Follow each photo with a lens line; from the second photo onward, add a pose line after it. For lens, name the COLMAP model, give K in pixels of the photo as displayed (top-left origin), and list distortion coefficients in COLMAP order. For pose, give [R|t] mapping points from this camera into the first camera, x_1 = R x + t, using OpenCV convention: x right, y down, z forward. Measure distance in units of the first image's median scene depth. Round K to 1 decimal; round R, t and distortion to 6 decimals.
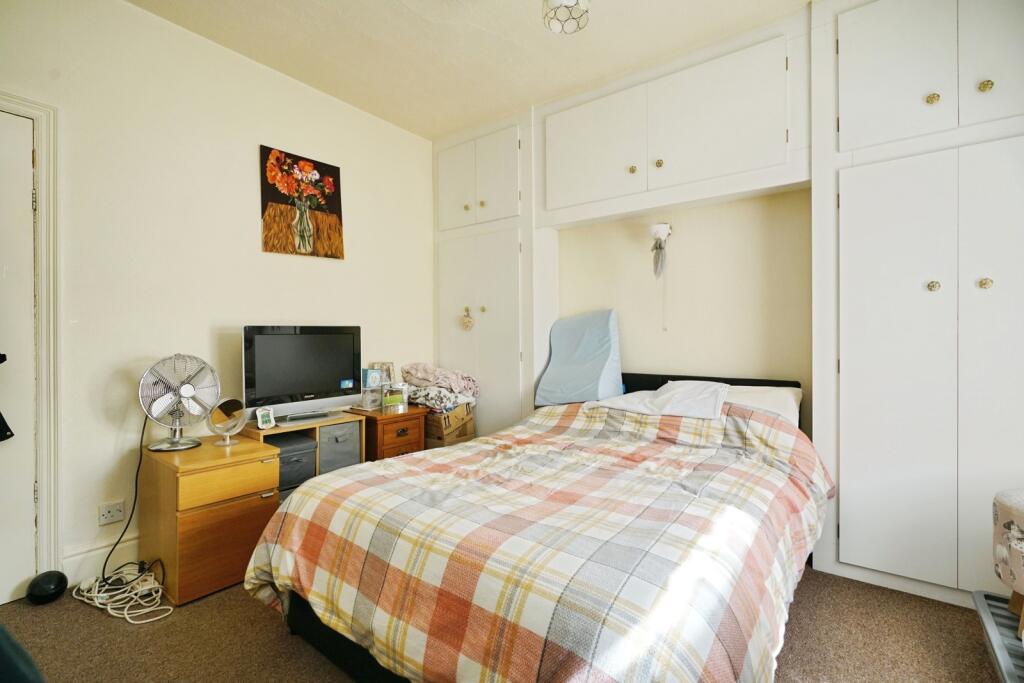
lens RADIAL K [[464.2, 0, 508.2], [0, 464.2, 337.6], [0, 0, 1]] dist [-0.002712, -0.000452]
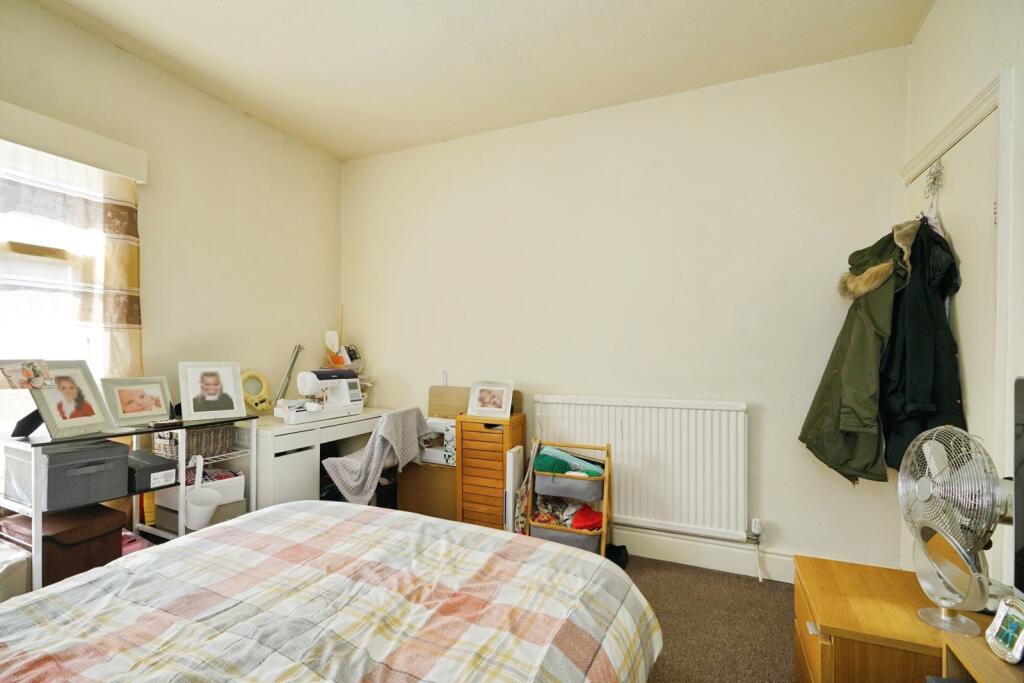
lens RADIAL K [[464.2, 0, 508.2], [0, 464.2, 337.6], [0, 0, 1]] dist [-0.002712, -0.000452]
pose [[-0.972525, -0.016334, -0.232226, -0.038368], [-0.009108, 0.999441, -0.032156, -0.039156], [0.232621, -0.029157, -0.972130, 1.261101]]
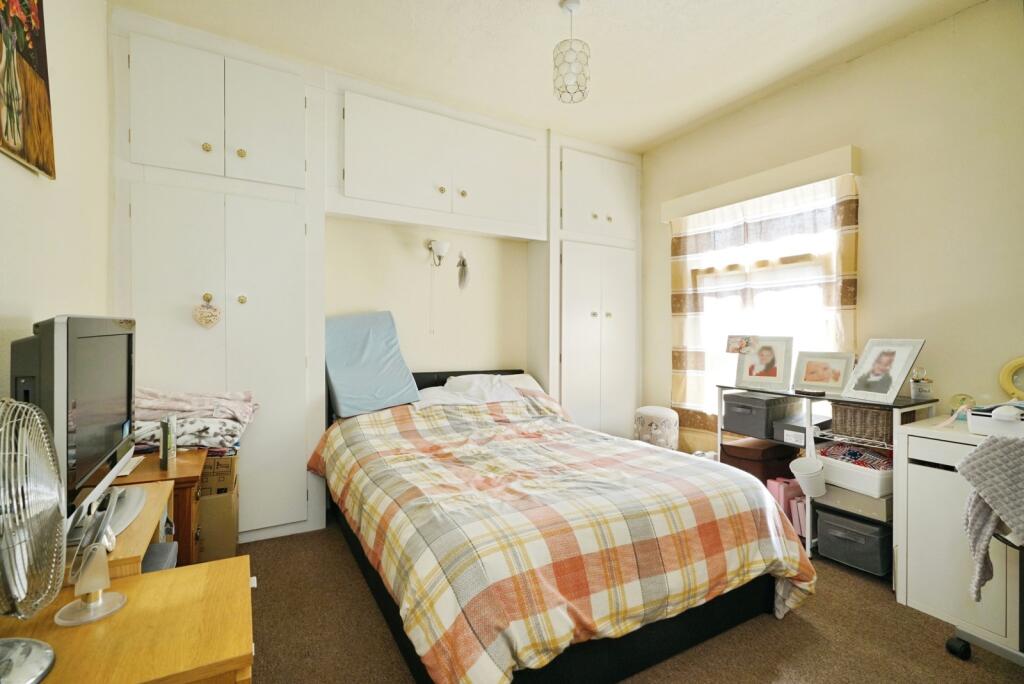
lens RADIAL K [[464.2, 0, 508.2], [0, 464.2, 338.1], [0, 0, 1]] dist [-0.002712, -0.000452]
pose [[0.374008, -0.000273, 0.927426, -0.777085], [-0.009912, 0.999942, 0.004292, -0.012779], [-0.927373, -0.010798, 0.373983, 0.473761]]
